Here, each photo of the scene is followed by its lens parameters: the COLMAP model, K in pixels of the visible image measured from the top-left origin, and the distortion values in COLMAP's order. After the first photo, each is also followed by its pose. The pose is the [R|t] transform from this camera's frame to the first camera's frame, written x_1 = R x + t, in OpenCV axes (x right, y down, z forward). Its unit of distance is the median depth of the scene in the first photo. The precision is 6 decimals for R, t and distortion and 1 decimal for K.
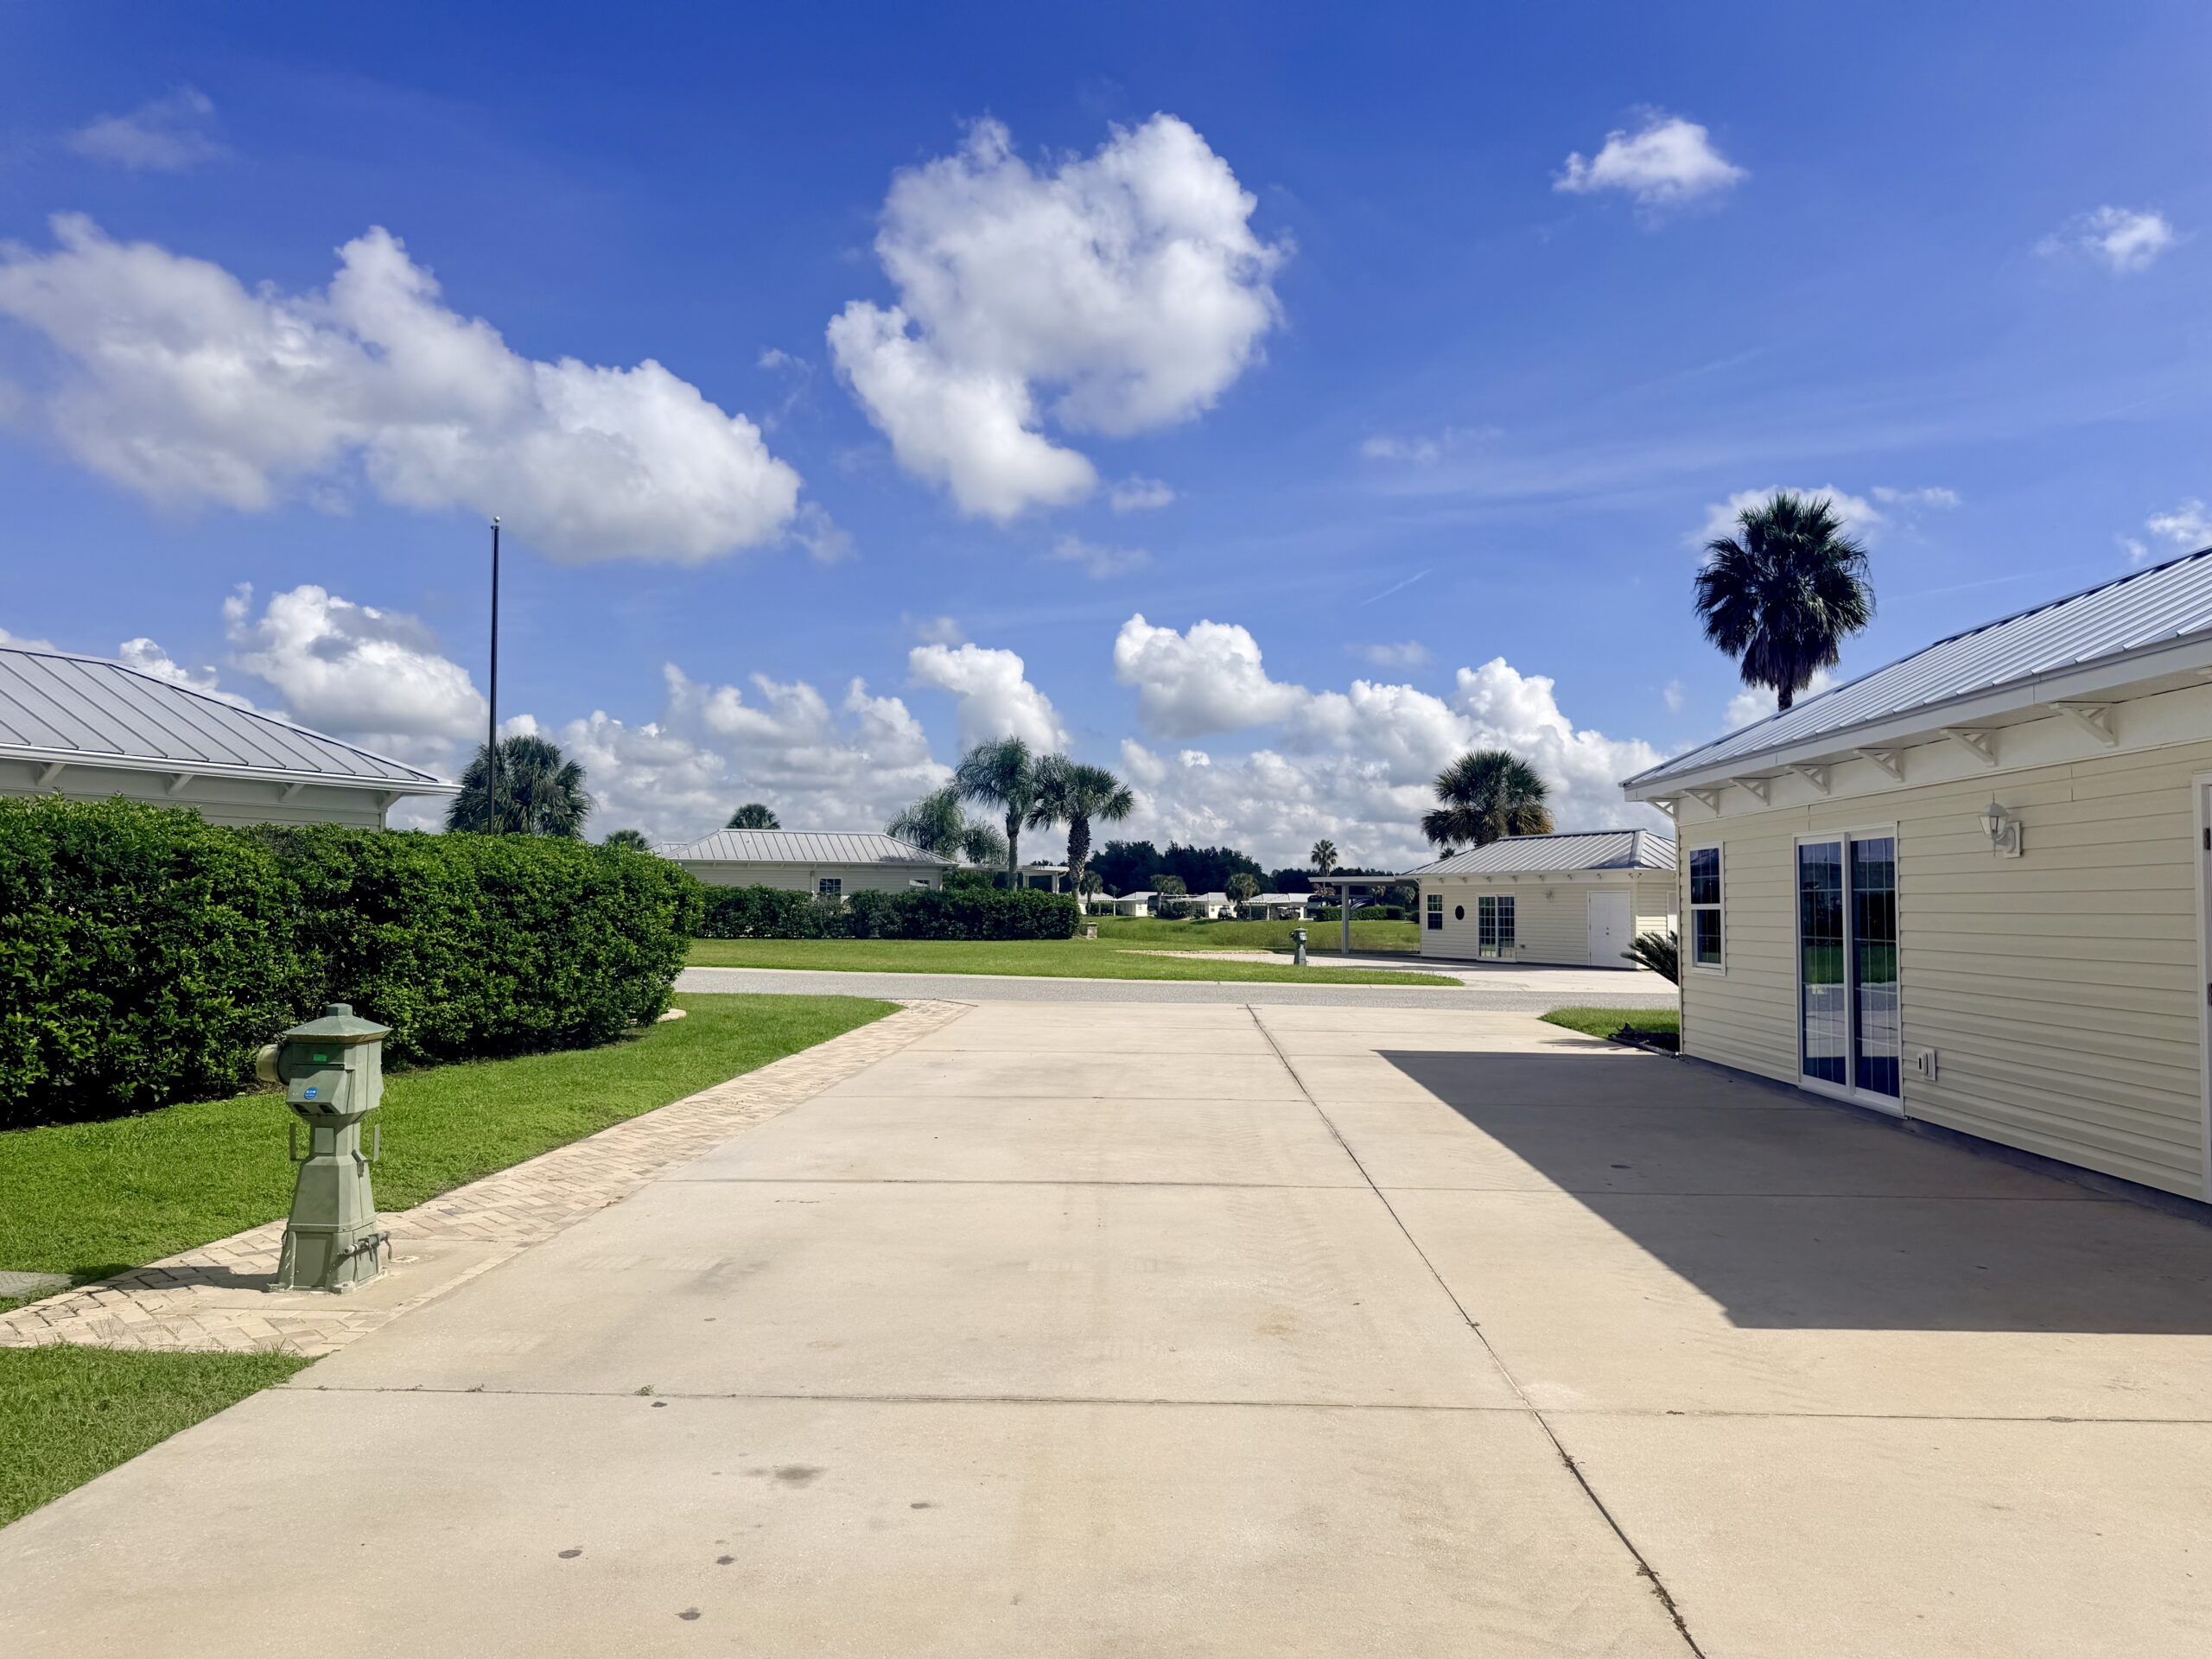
lens RADIAL K [[1558.3, 0, 1131.8], [0, 1558.3, 831.5], [0, 0, 1]] dist [0.089674, -0.095889]
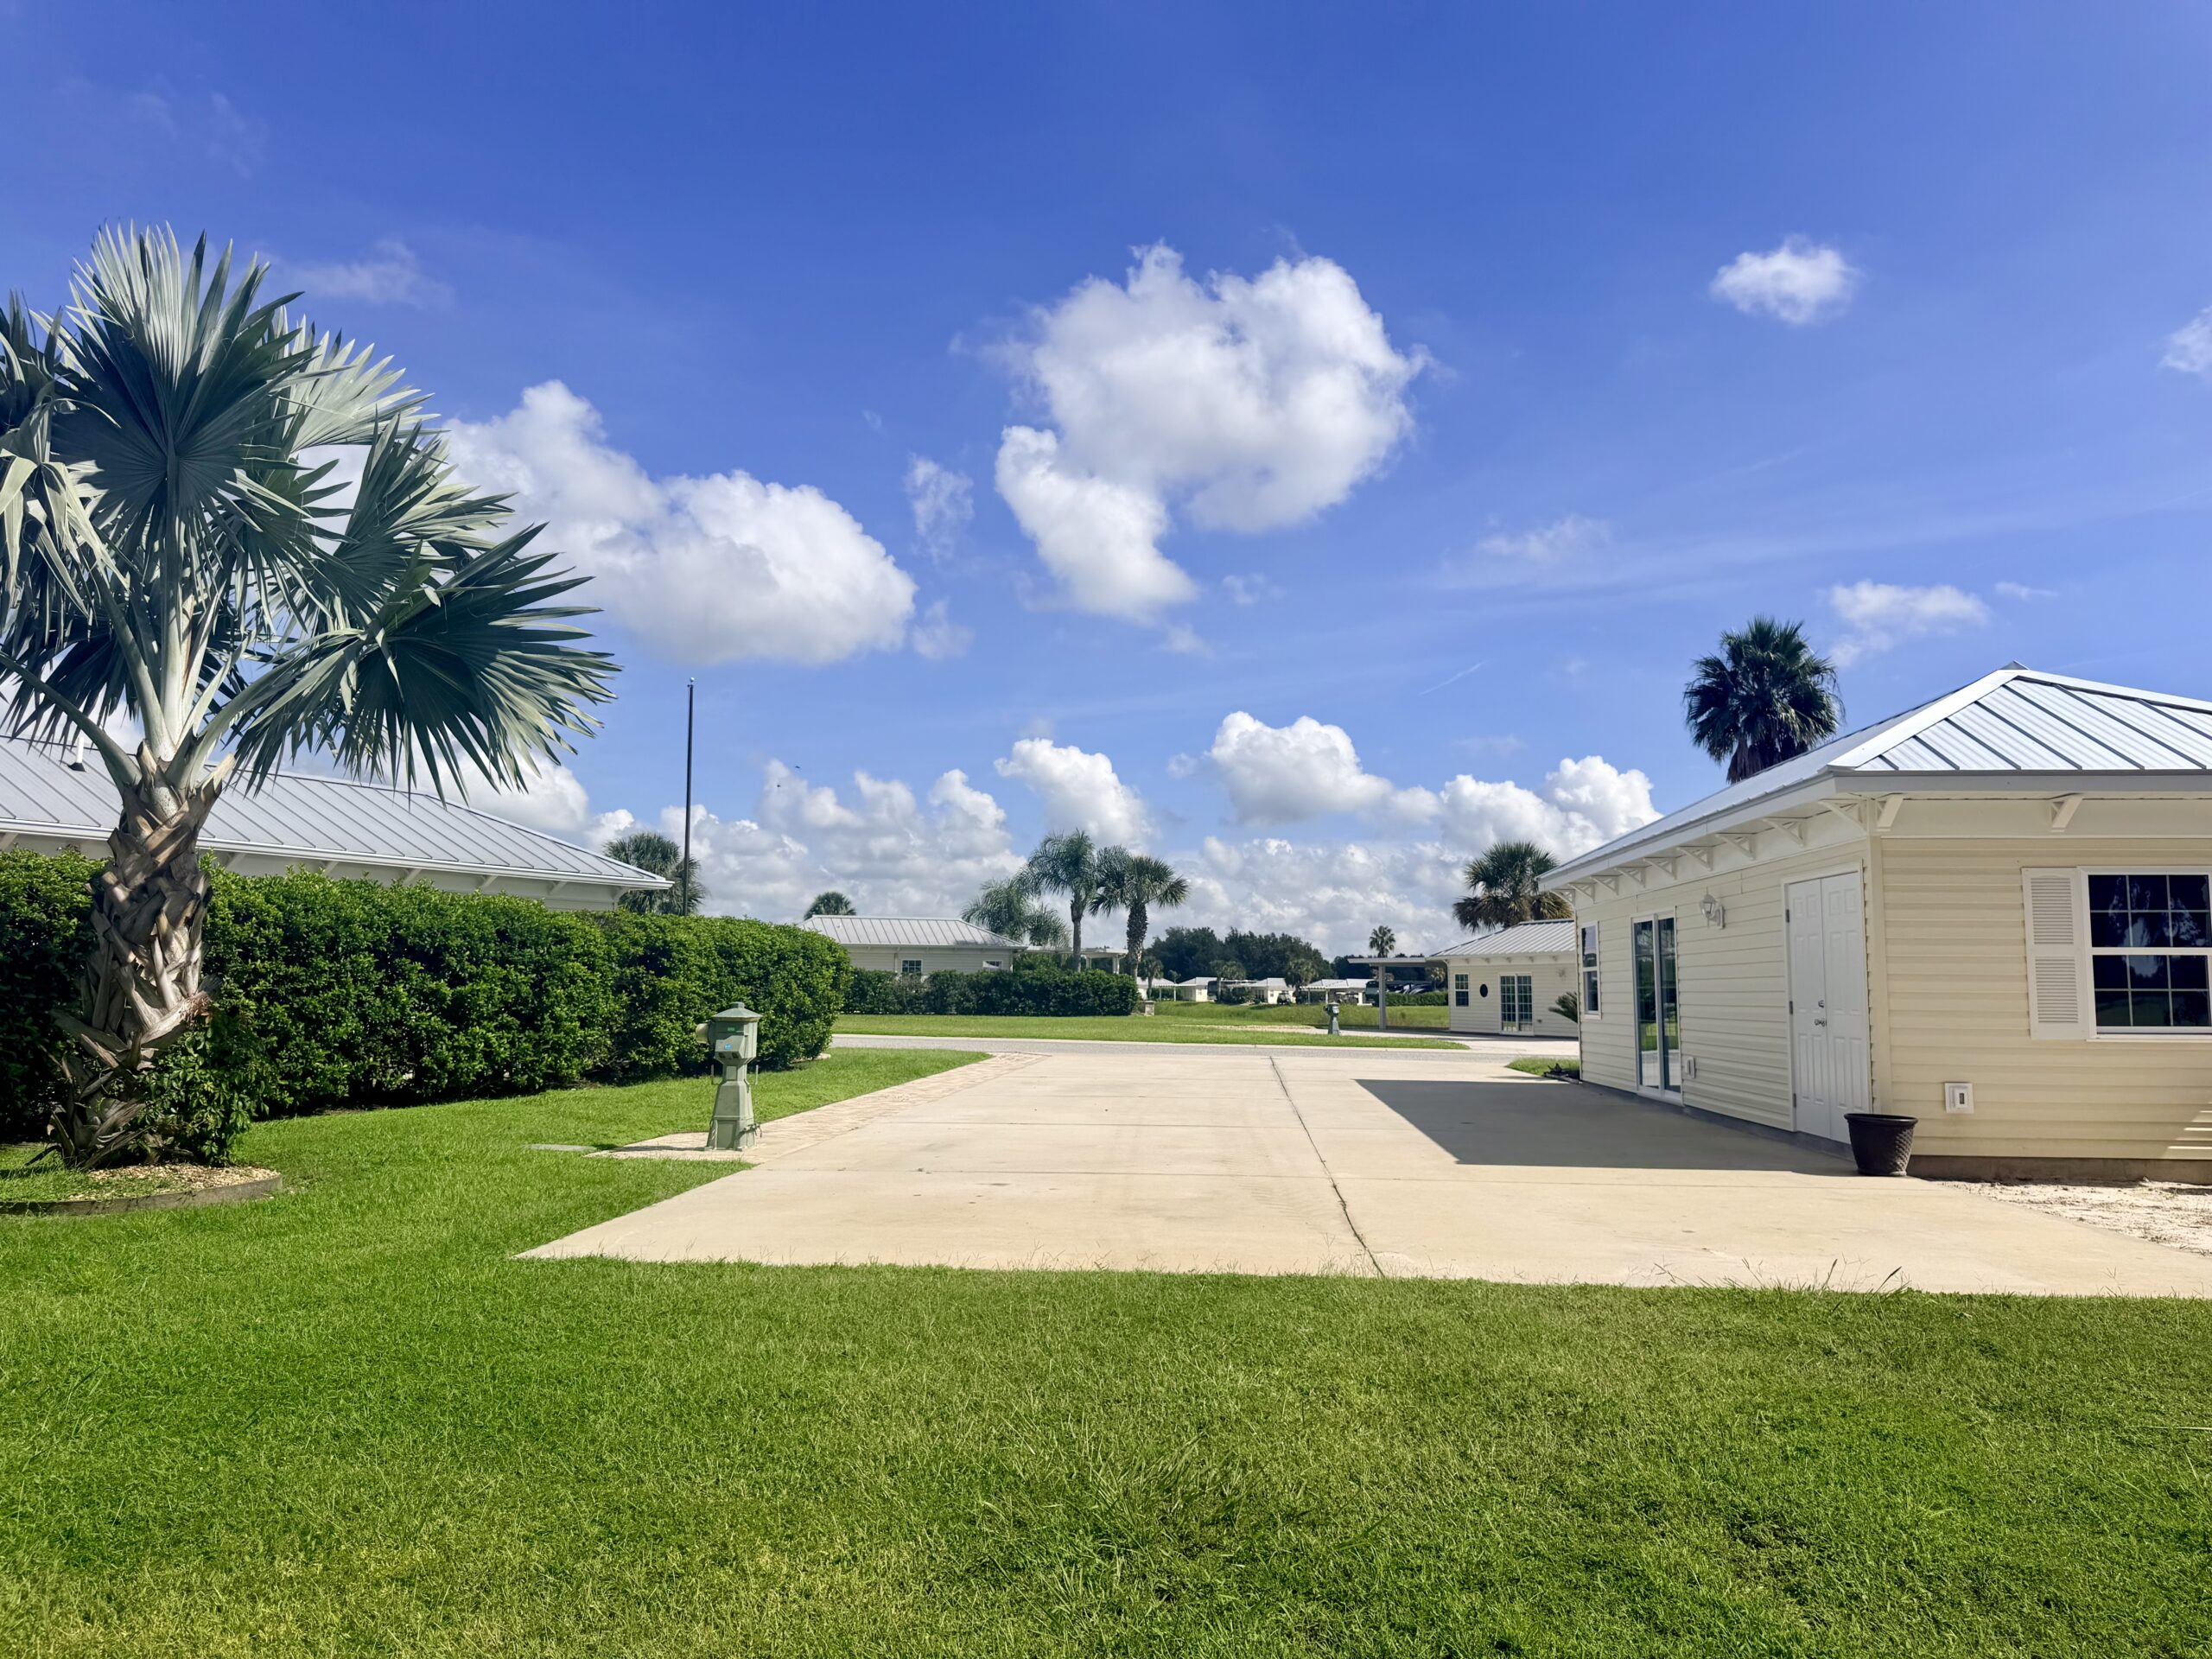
lens RADIAL K [[1558.3, 0, 1131.8], [0, 1558.3, 831.5], [0, 0, 1]] dist [0.089674, -0.095889]
pose [[0.999217, -0.003674, -0.039385, 0.006015], [0.001484, 0.998458, -0.055492, 0.000955], [0.039528, 0.055391, 0.997682, -0.102496]]
